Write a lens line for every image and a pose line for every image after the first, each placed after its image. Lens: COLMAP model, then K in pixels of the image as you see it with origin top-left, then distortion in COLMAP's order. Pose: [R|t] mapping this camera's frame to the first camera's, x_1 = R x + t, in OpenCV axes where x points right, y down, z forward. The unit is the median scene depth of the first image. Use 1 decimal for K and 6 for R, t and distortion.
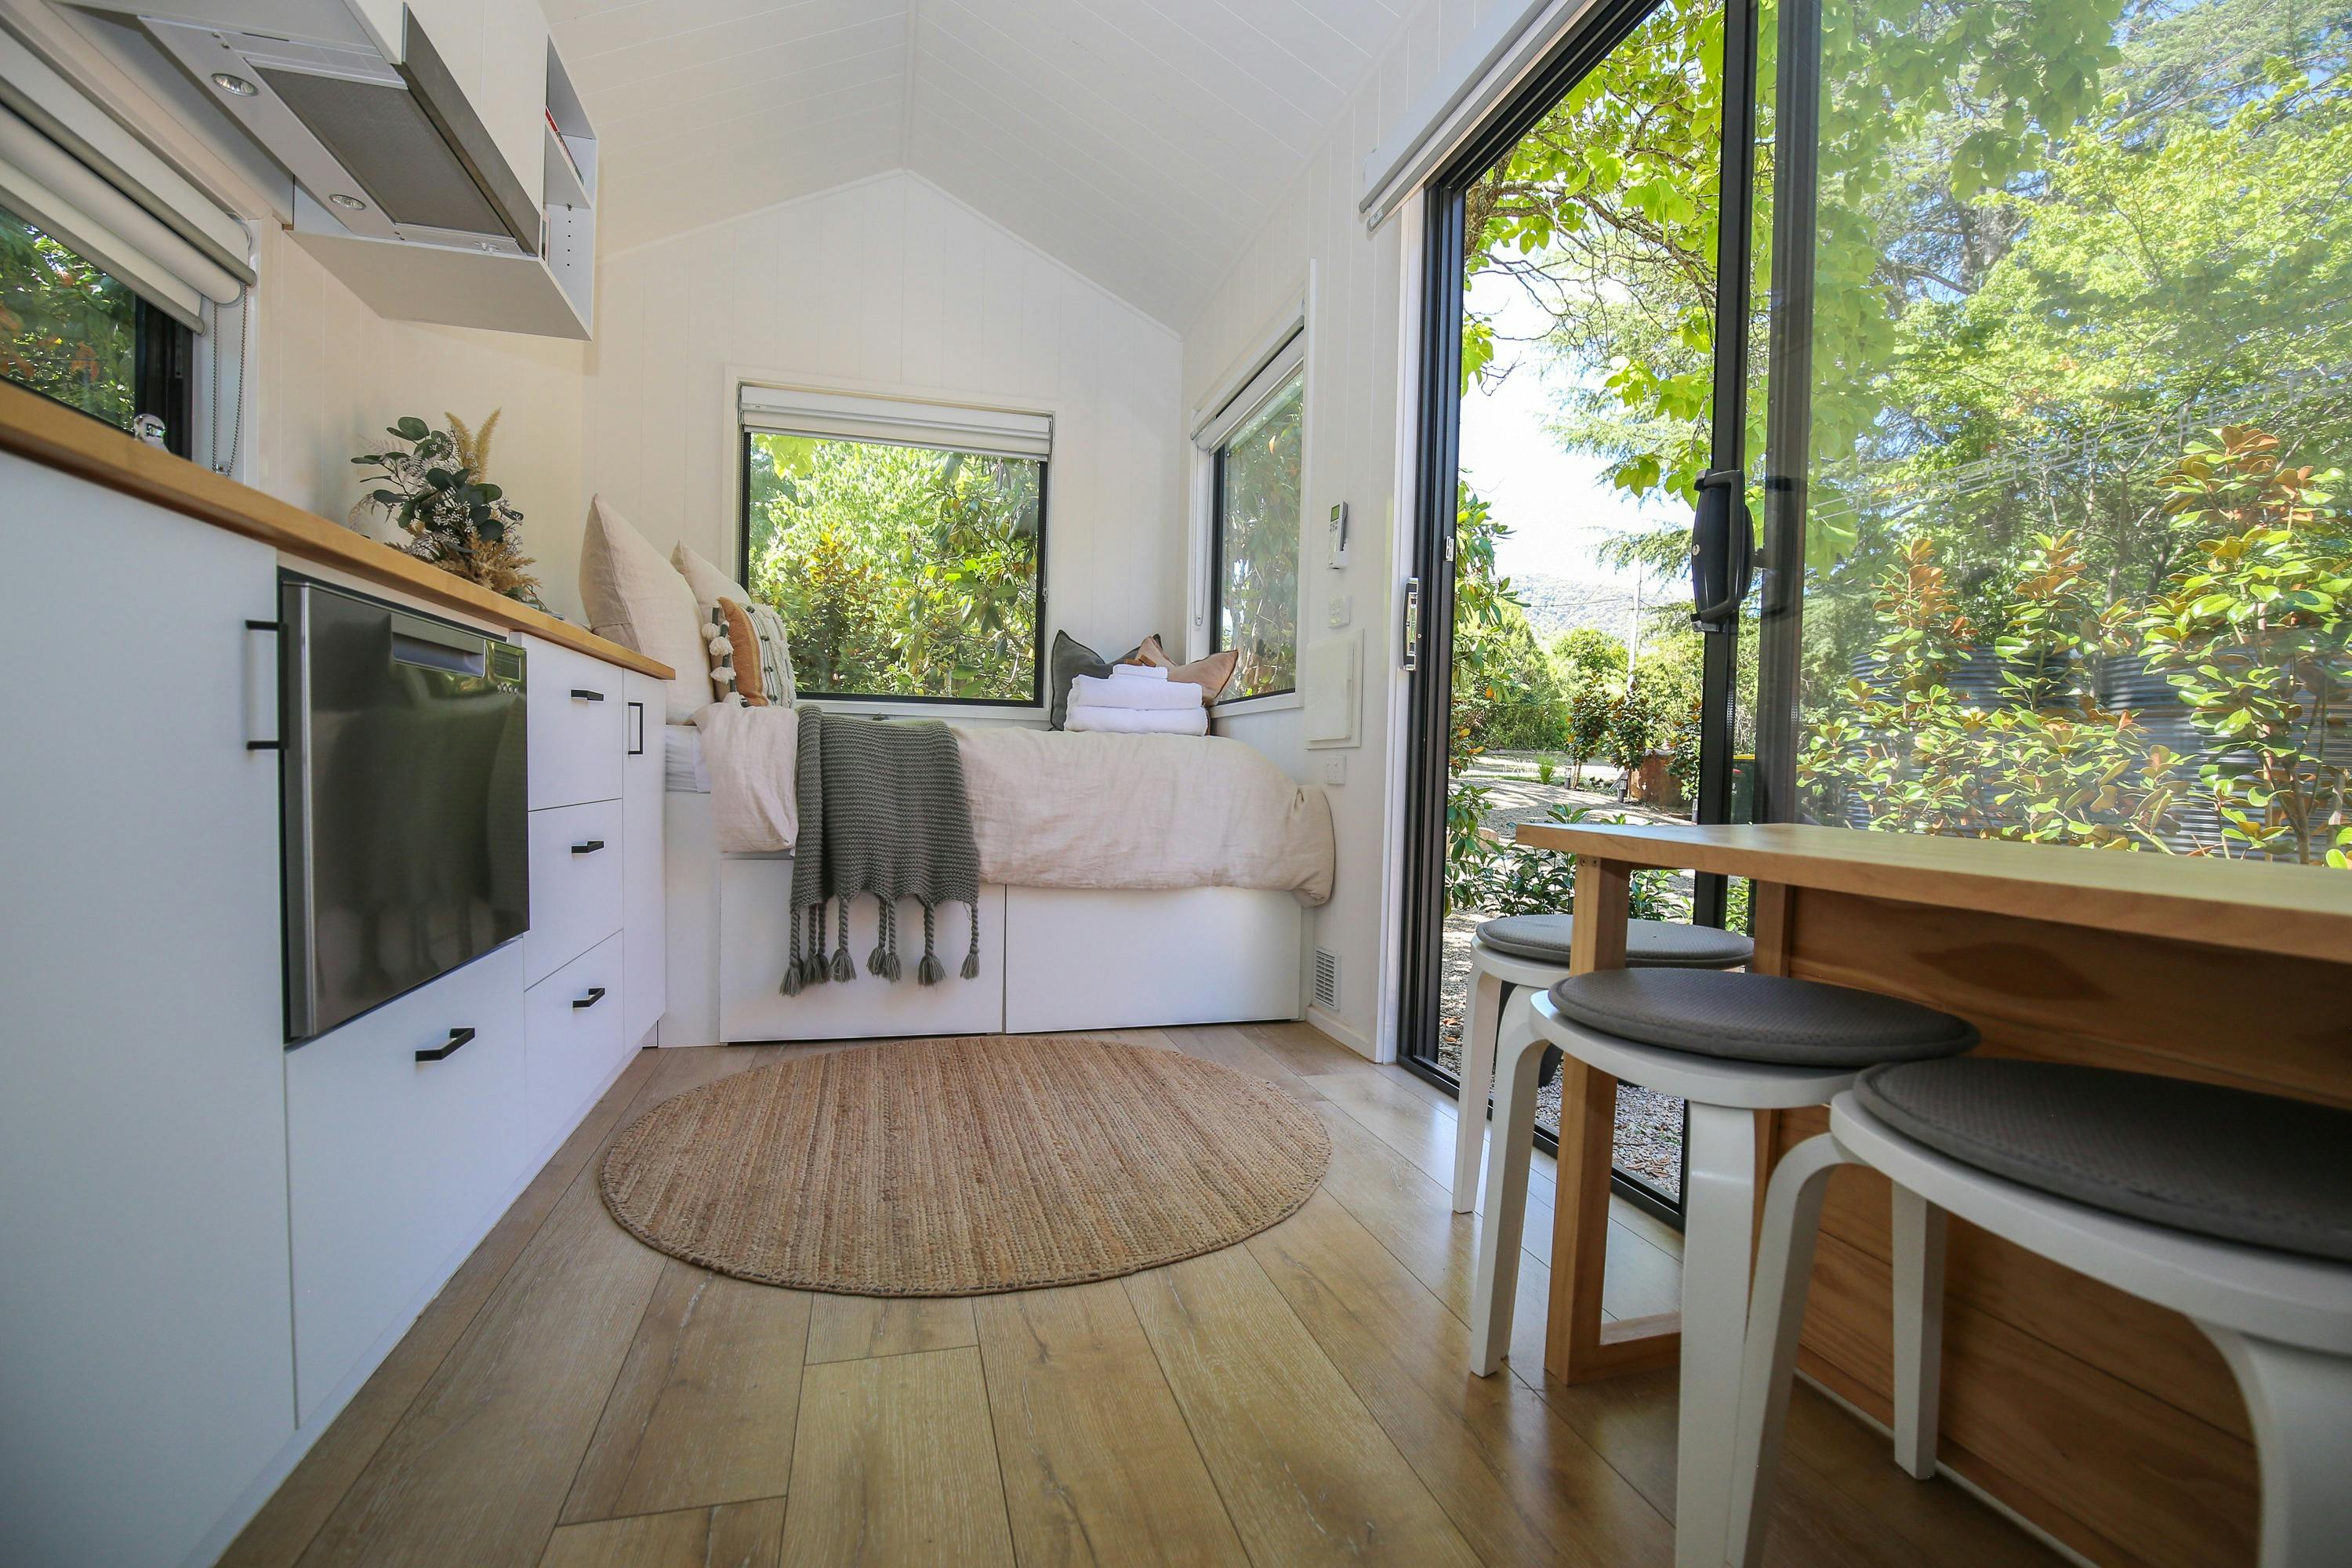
lens RADIAL K [[1088.0, 0, 1173.3], [0, 1088.0, 806.5], [0, 0, 1]] dist [-0.039998, 0.008216]
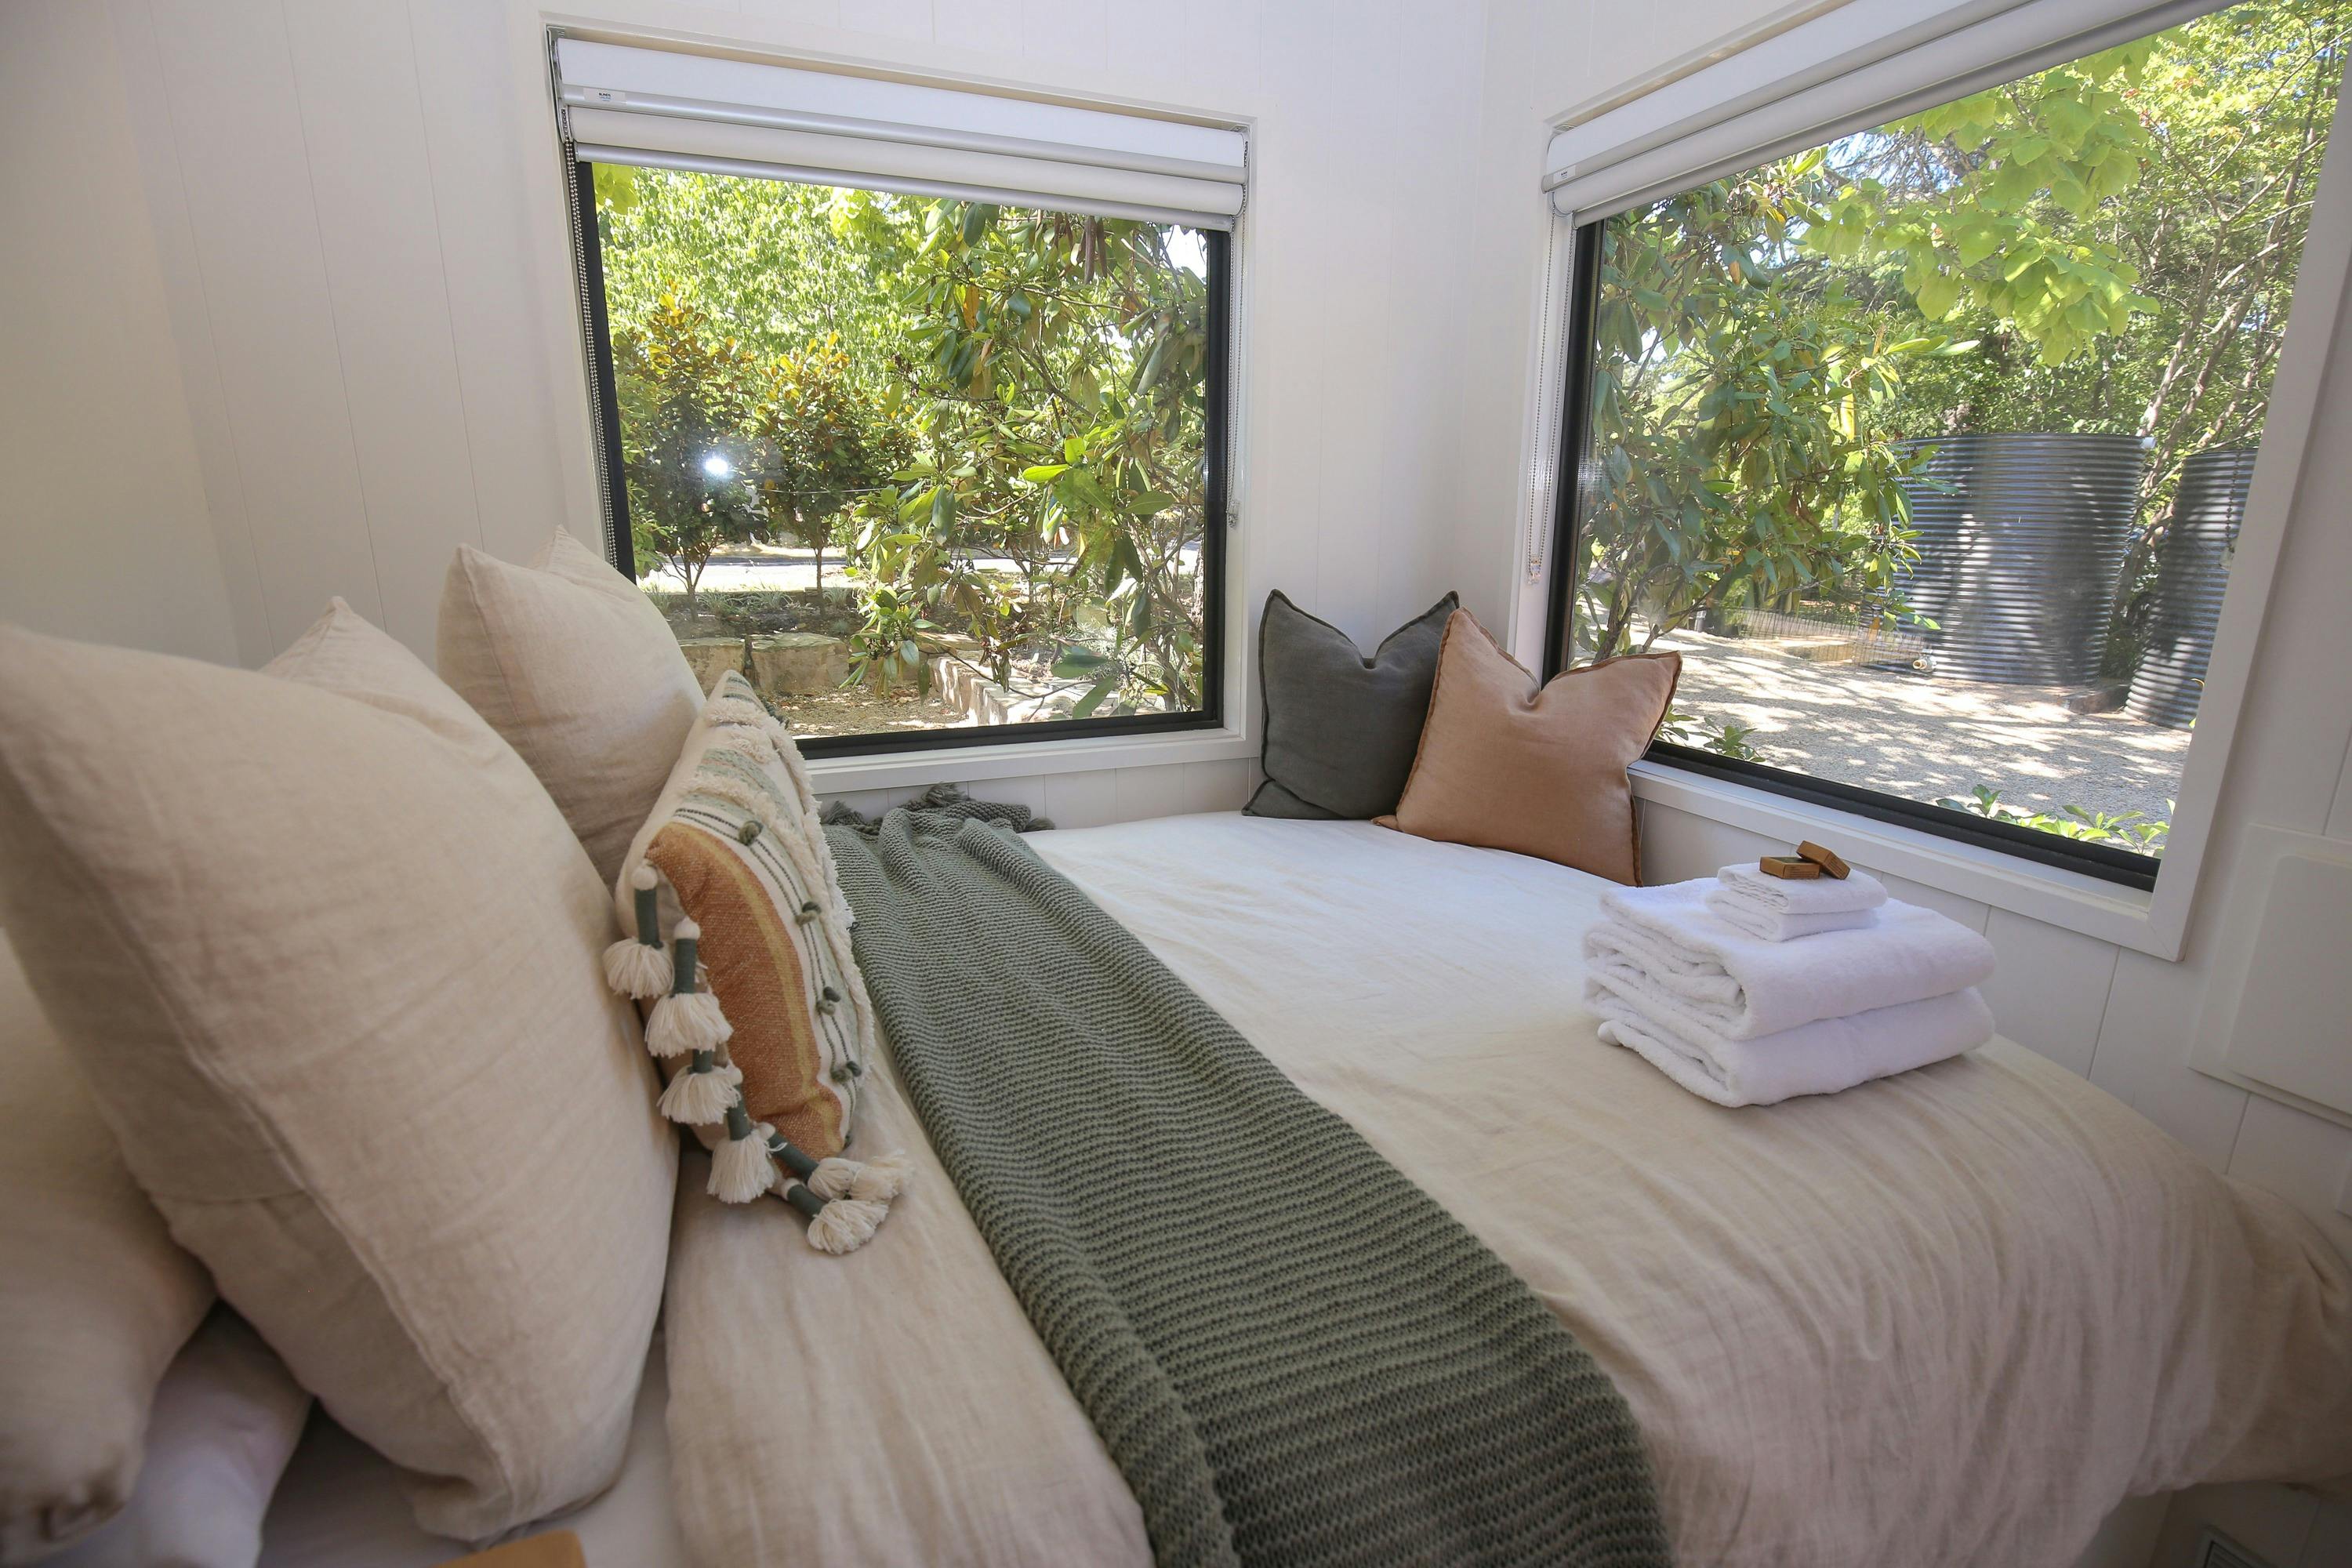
lens RADIAL K [[1088.0, 0, 1173.3], [0, 1088.0, 806.5], [0, 0, 1]] dist [-0.039998, 0.008216]
pose [[0.992045, -0.053298, 0.114044, -0.197577], [0.026690, 0.974406, 0.223206, -0.162682], [-0.123022, -0.218386, 0.968077, 0.444465]]
